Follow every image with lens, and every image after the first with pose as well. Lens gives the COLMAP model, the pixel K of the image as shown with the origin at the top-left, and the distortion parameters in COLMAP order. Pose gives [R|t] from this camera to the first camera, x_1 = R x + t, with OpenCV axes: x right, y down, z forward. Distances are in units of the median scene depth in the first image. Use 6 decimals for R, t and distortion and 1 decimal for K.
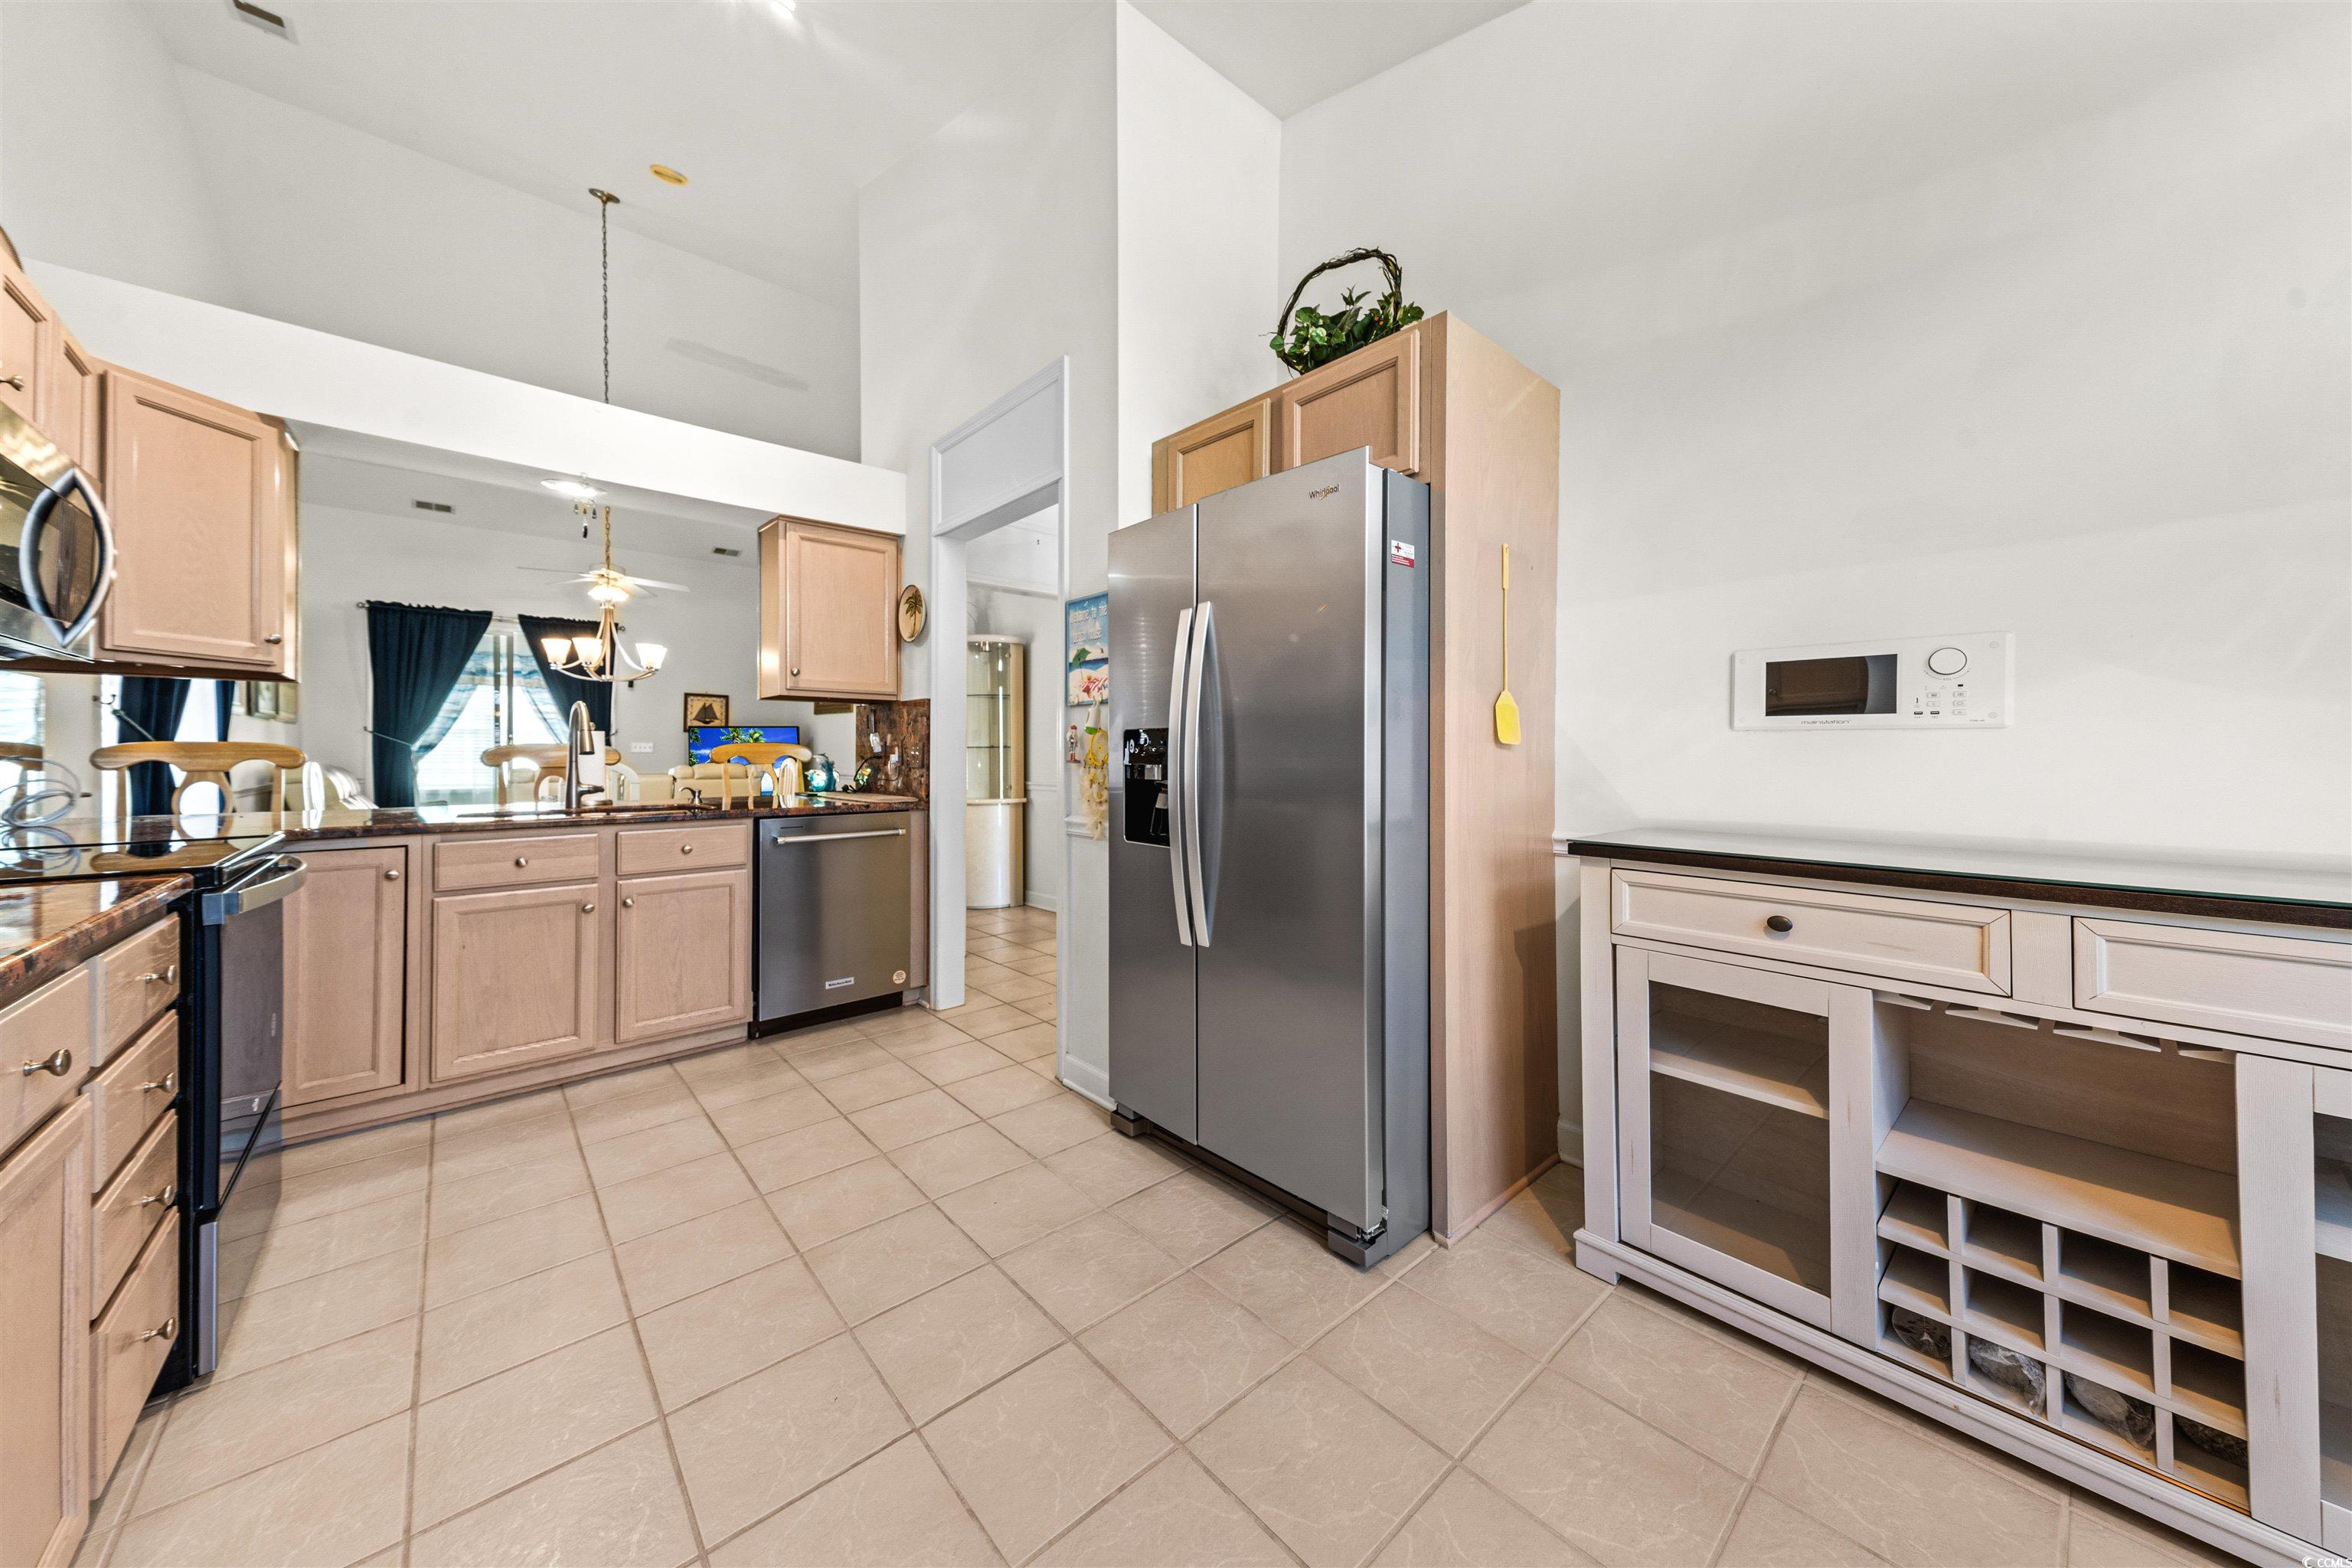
lens RADIAL K [[786.8, 0, 1179.4], [0, 786.8, 753.7], [0, 0, 1]] dist [0.001041, -0.000015]
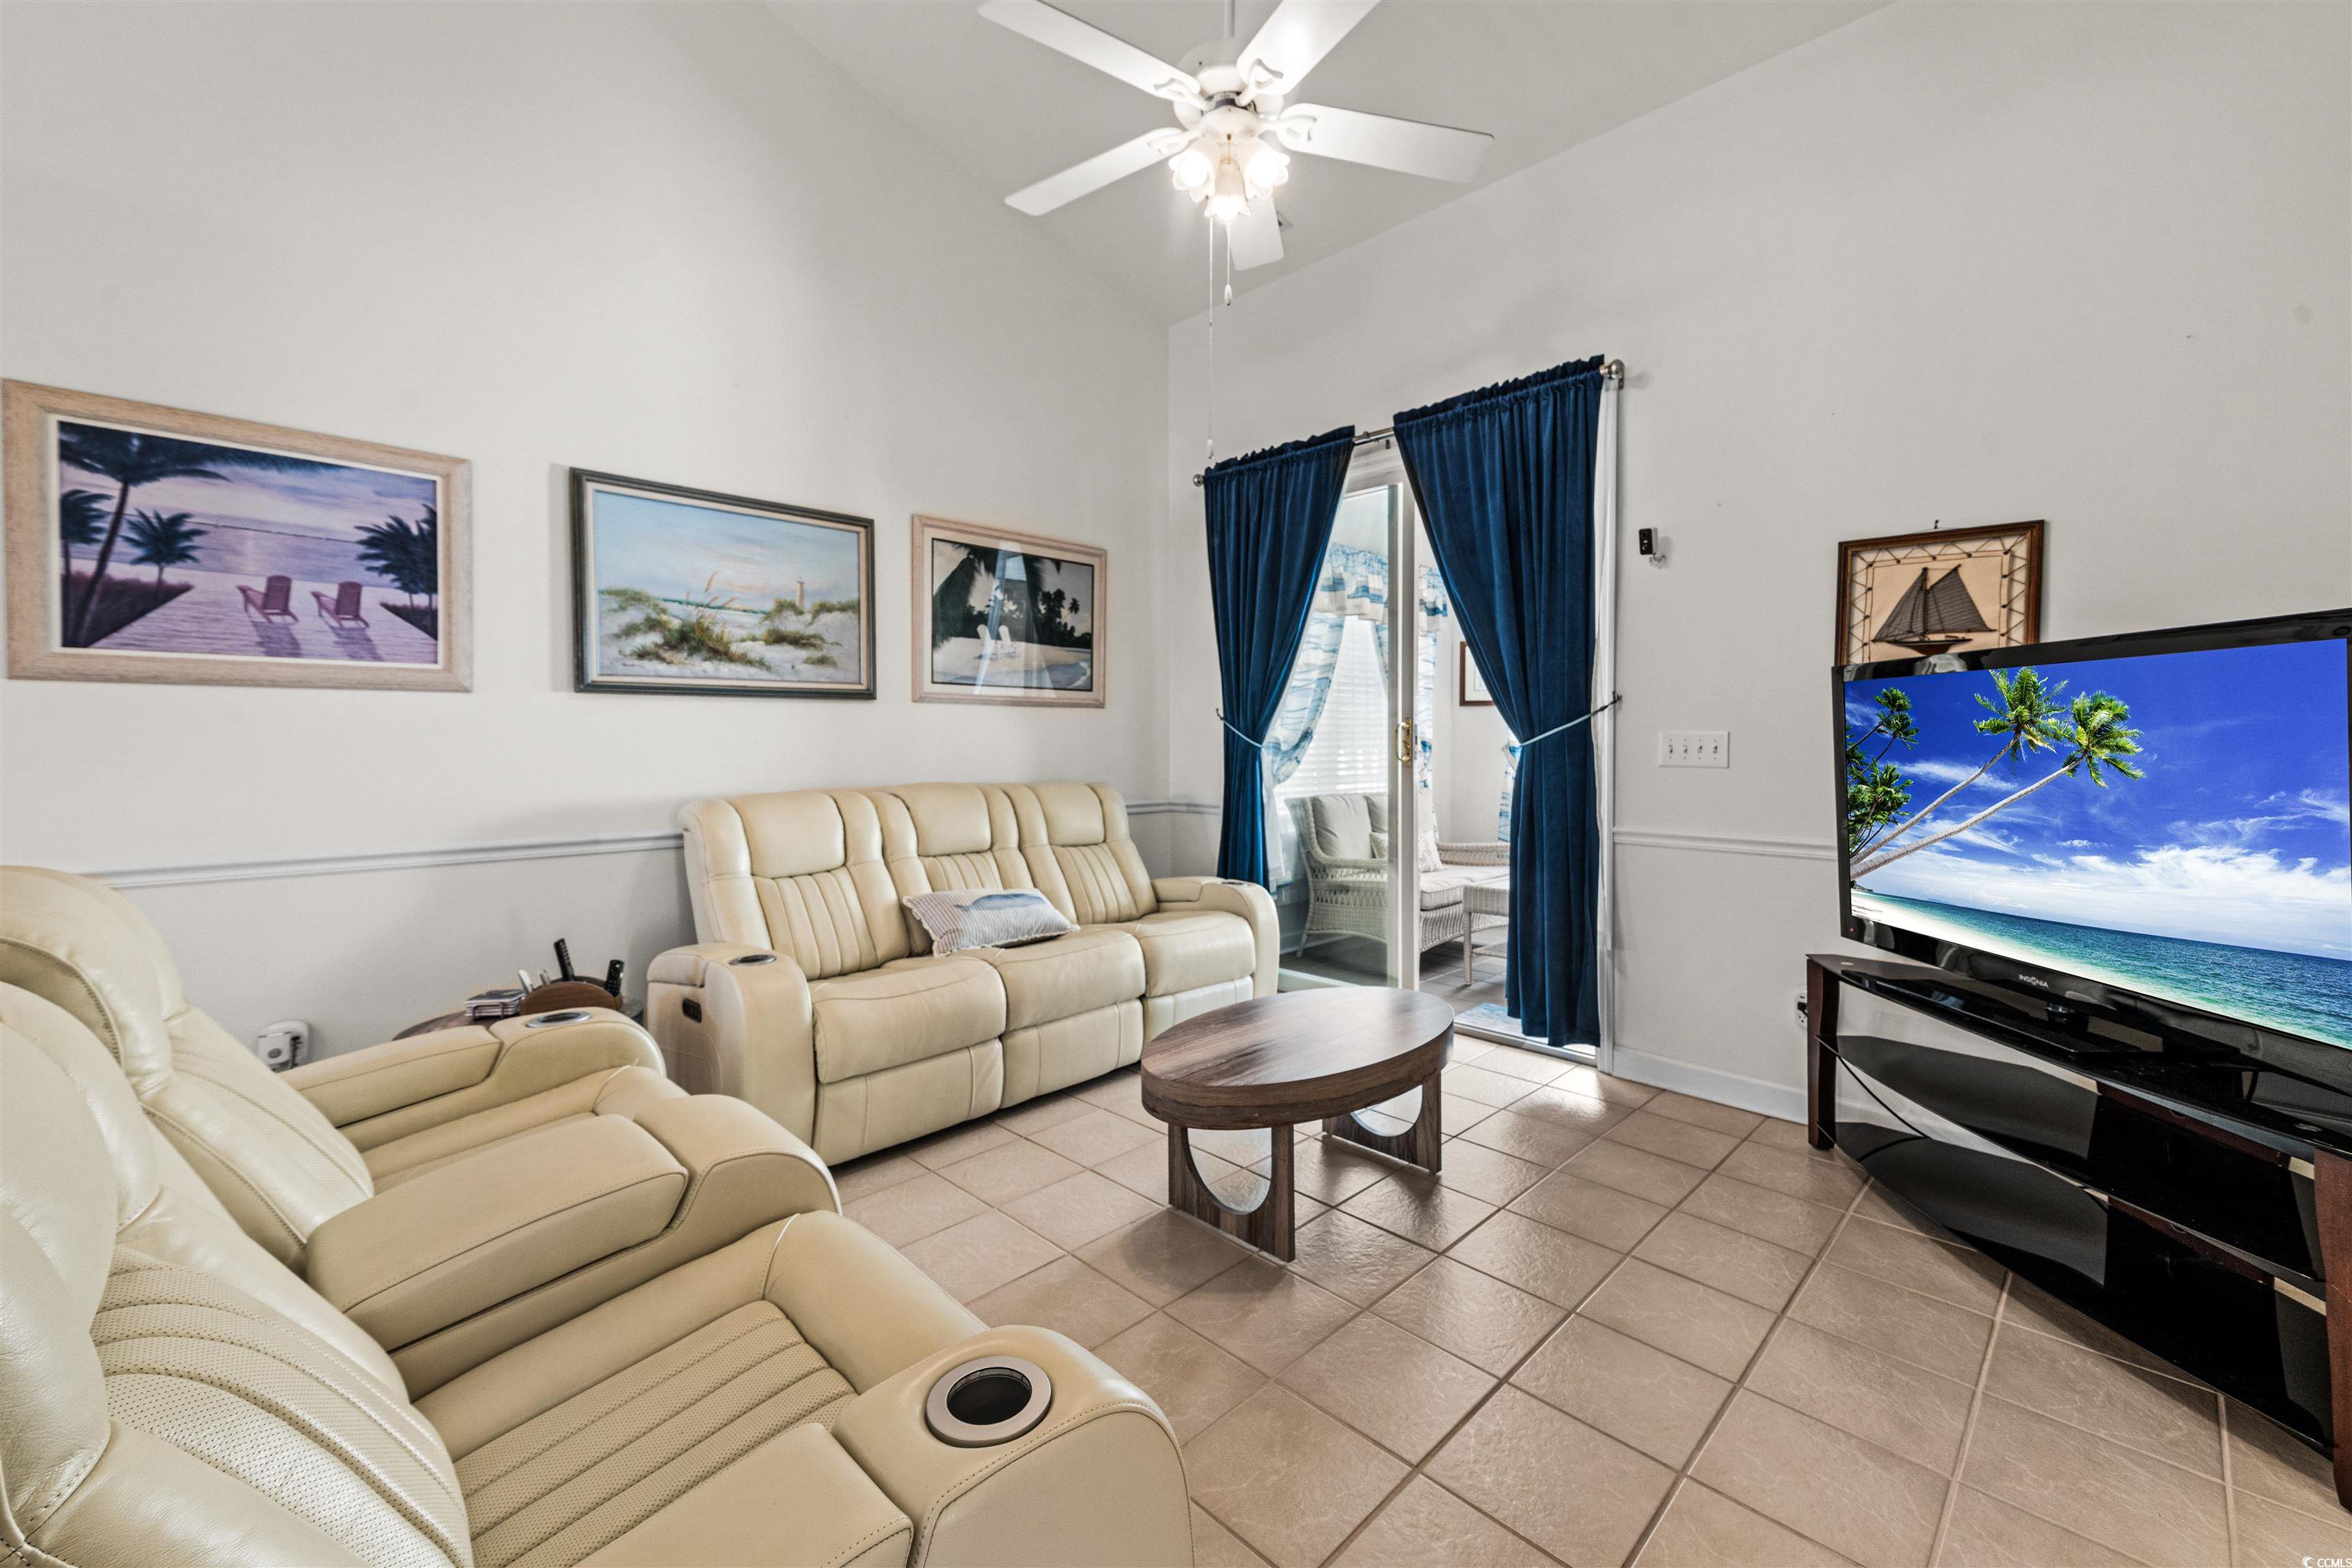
lens RADIAL K [[958.4, 0, 1201.2], [0, 958.4, 750.1], [0, 0, 1]] dist [0.033860, 0.000160]
pose [[0.066571, 0.008886, -0.997742, -0.396198], [0.000396, 0.999960, 0.008932, -0.013217], [0.997782, -0.000989, 0.066564, 0.958272]]
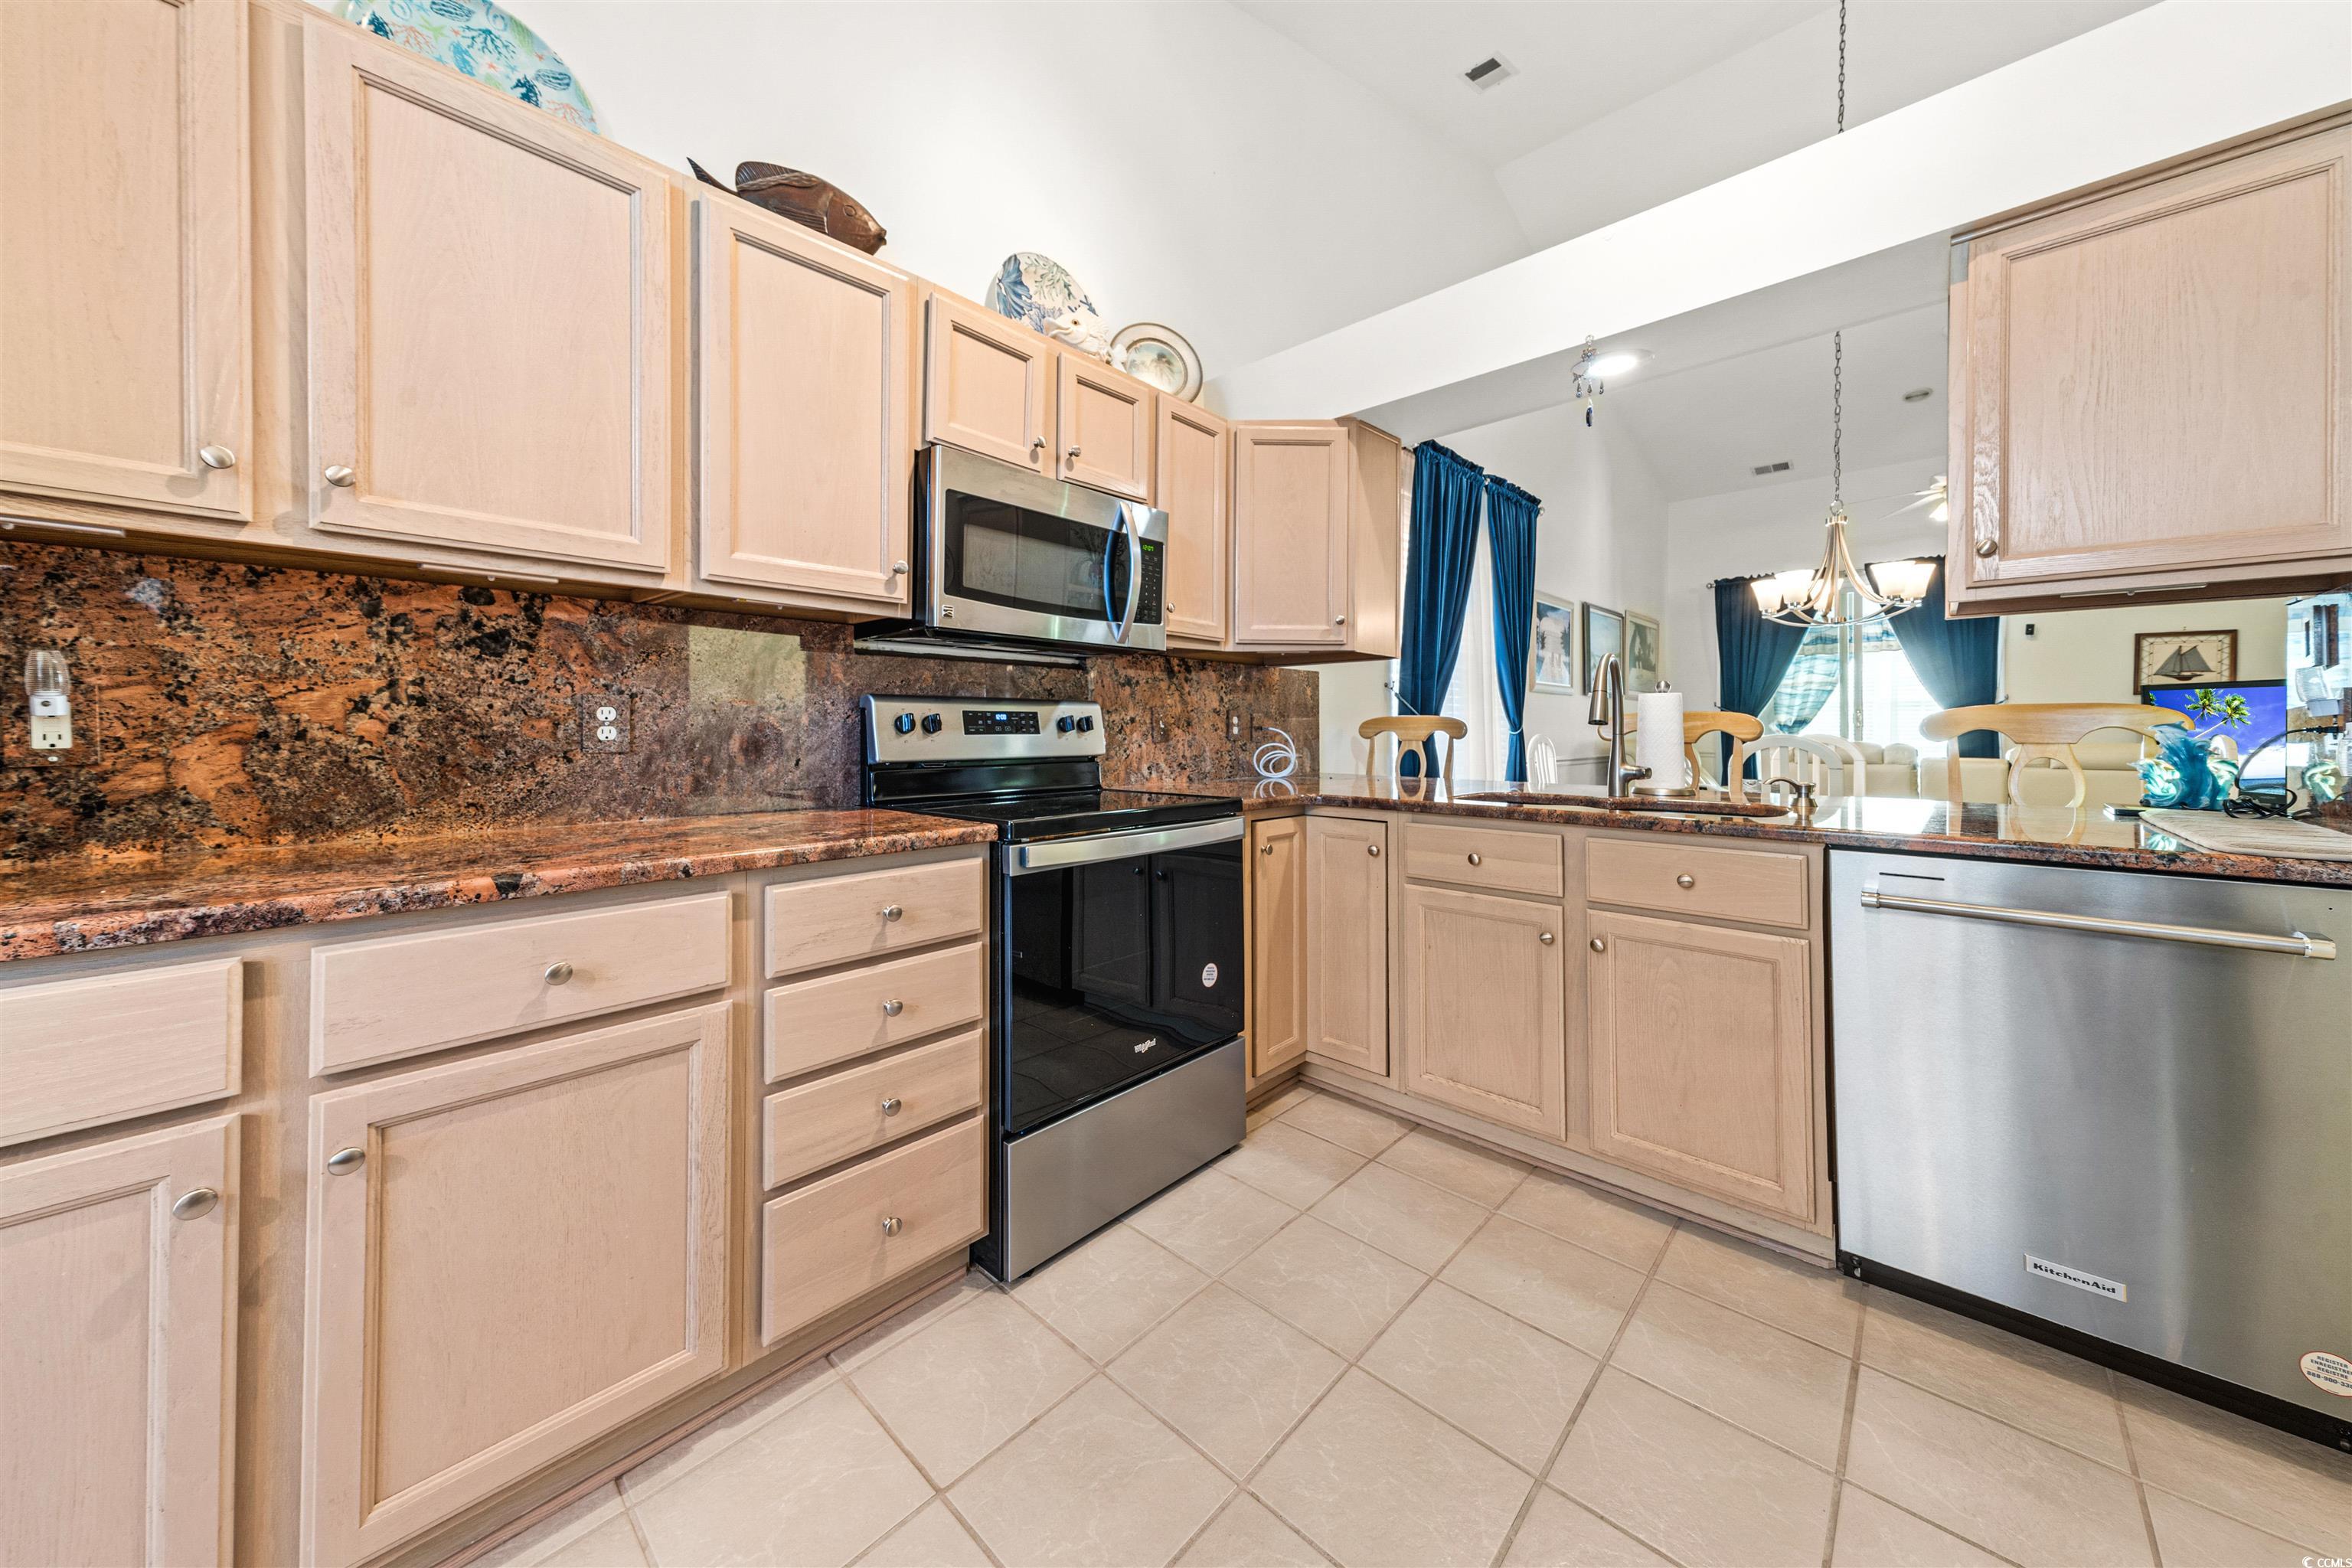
lens RADIAL K [[818.7, 0, 1158.8], [0, 818.7, 724.4], [0, 0, 1]] dist [0.013914, -0.000118]
pose [[0.071465, -0.008220, -0.997409, -0.010104], [-0.000029, 0.999966, -0.008243, 0.002765], [0.997443, 0.000618, 0.071463, 0.197959]]
